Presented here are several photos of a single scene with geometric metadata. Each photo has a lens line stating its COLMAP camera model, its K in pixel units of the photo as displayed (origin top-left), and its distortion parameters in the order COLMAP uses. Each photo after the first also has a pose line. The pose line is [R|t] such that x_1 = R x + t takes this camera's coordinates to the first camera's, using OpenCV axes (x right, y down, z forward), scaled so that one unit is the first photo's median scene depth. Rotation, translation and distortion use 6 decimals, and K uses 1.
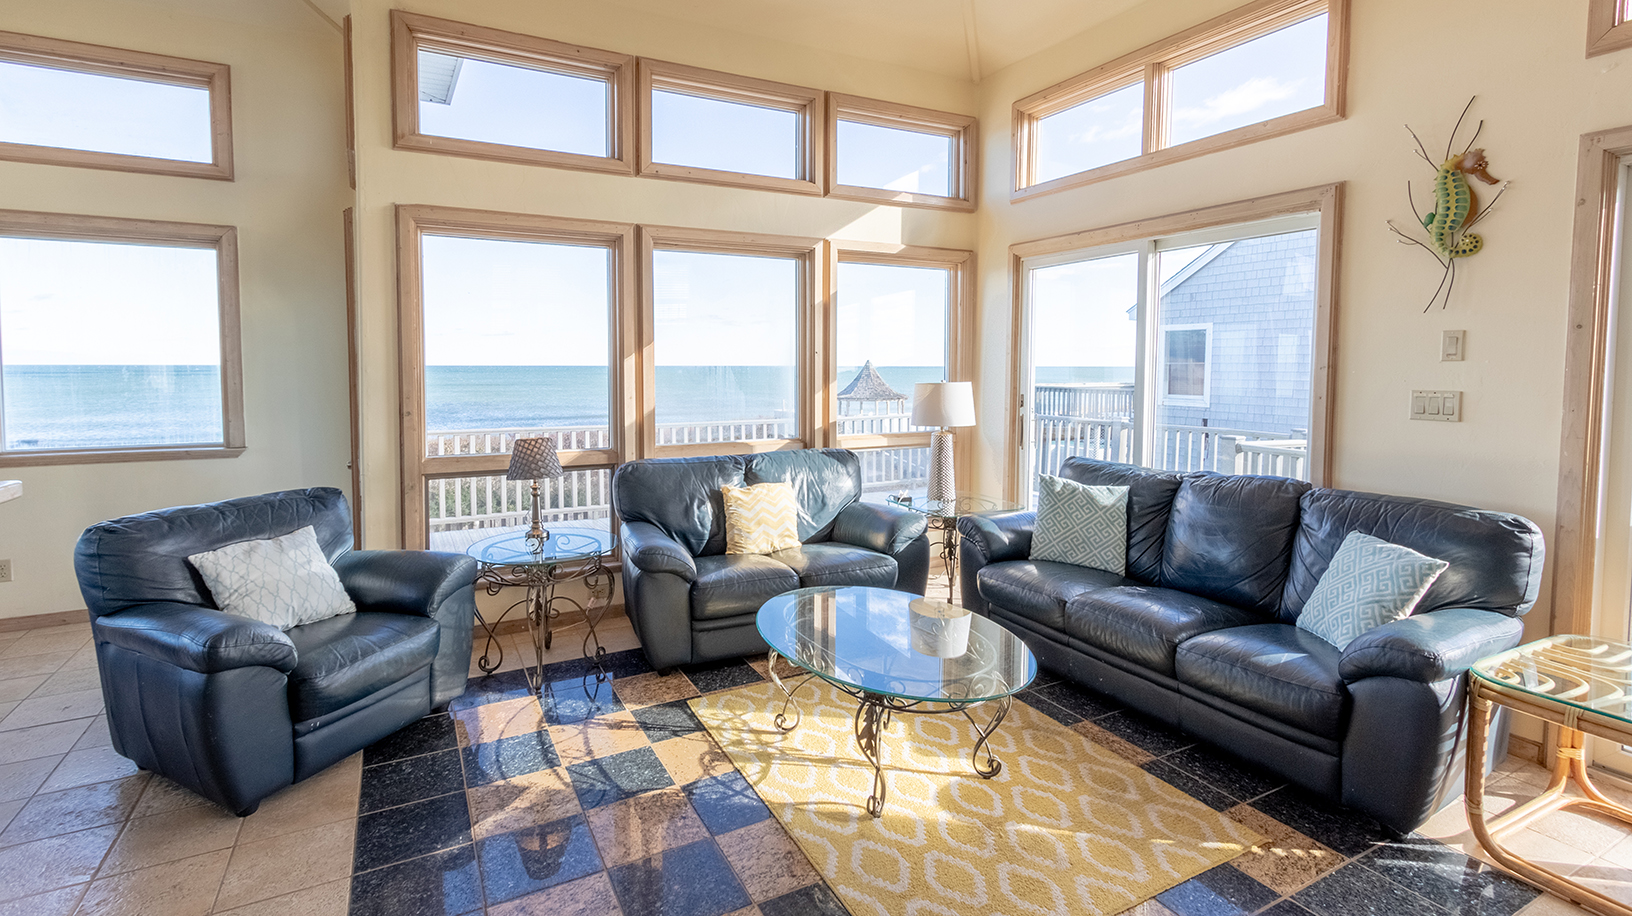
lens RADIAL K [[779.3, 0, 814.7], [0, 779.3, 487.2], [0, 0, 1]] dist [-0.001194, -0.000096]
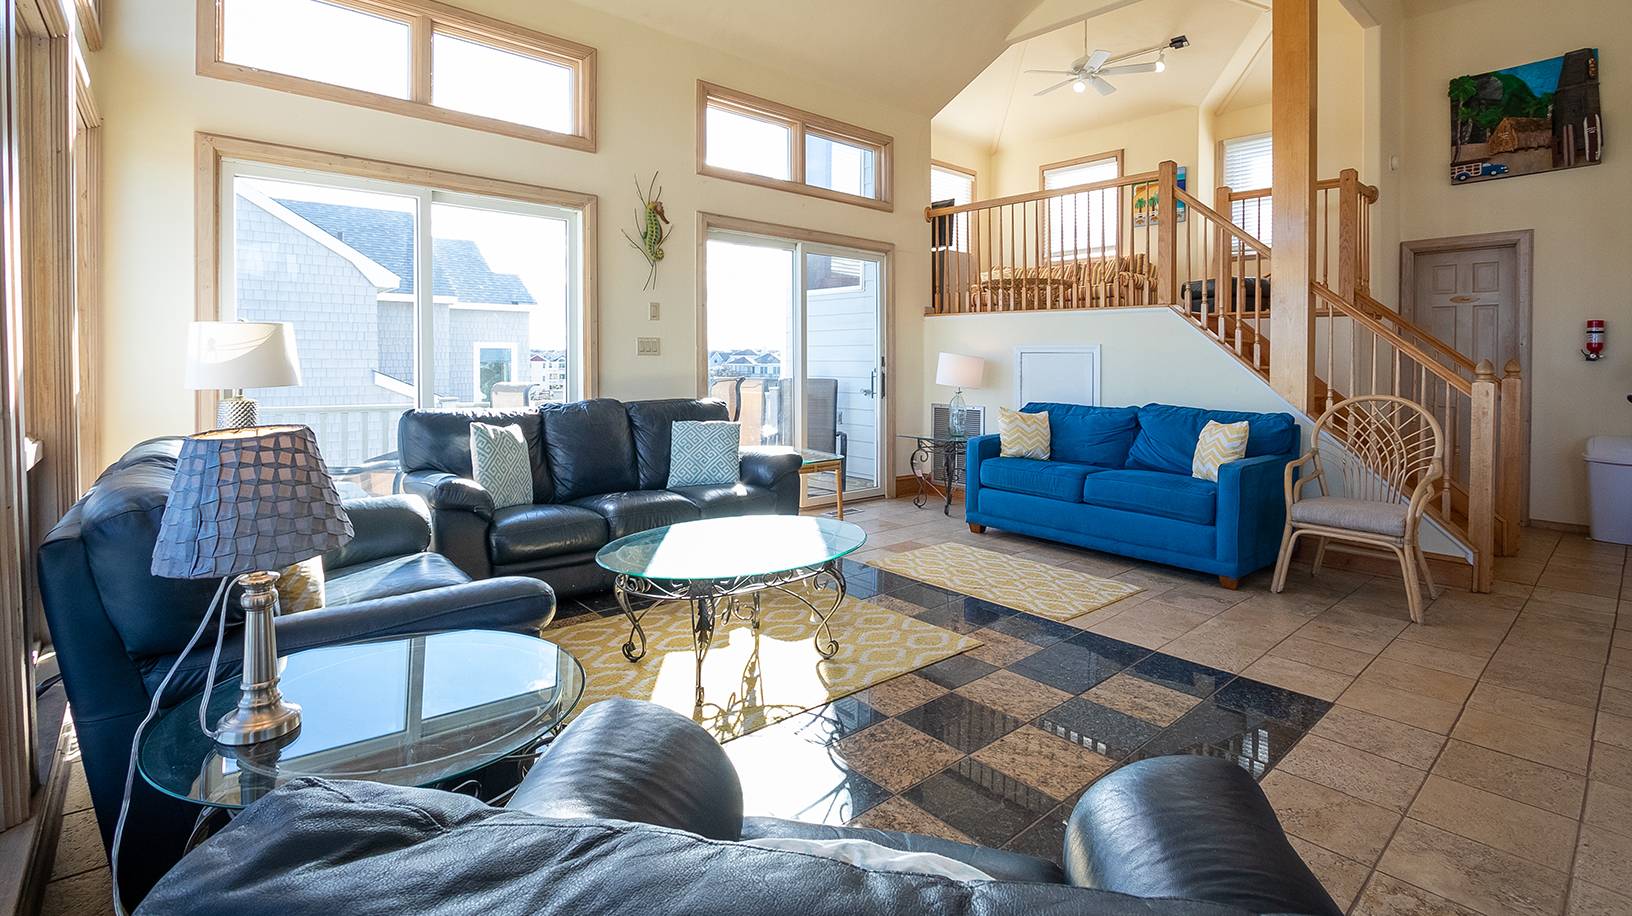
lens RADIAL K [[751.2, 0, 816.0], [0, 751.2, 458.0], [0, 0, 1]] dist [-0.000643, -0.000159]
pose [[-0.247840, -0.134538, 0.959414, -0.920879], [0.140609, 0.974829, 0.173022, -0.100389], [-0.958543, 0.177784, -0.222684, 1.074373]]
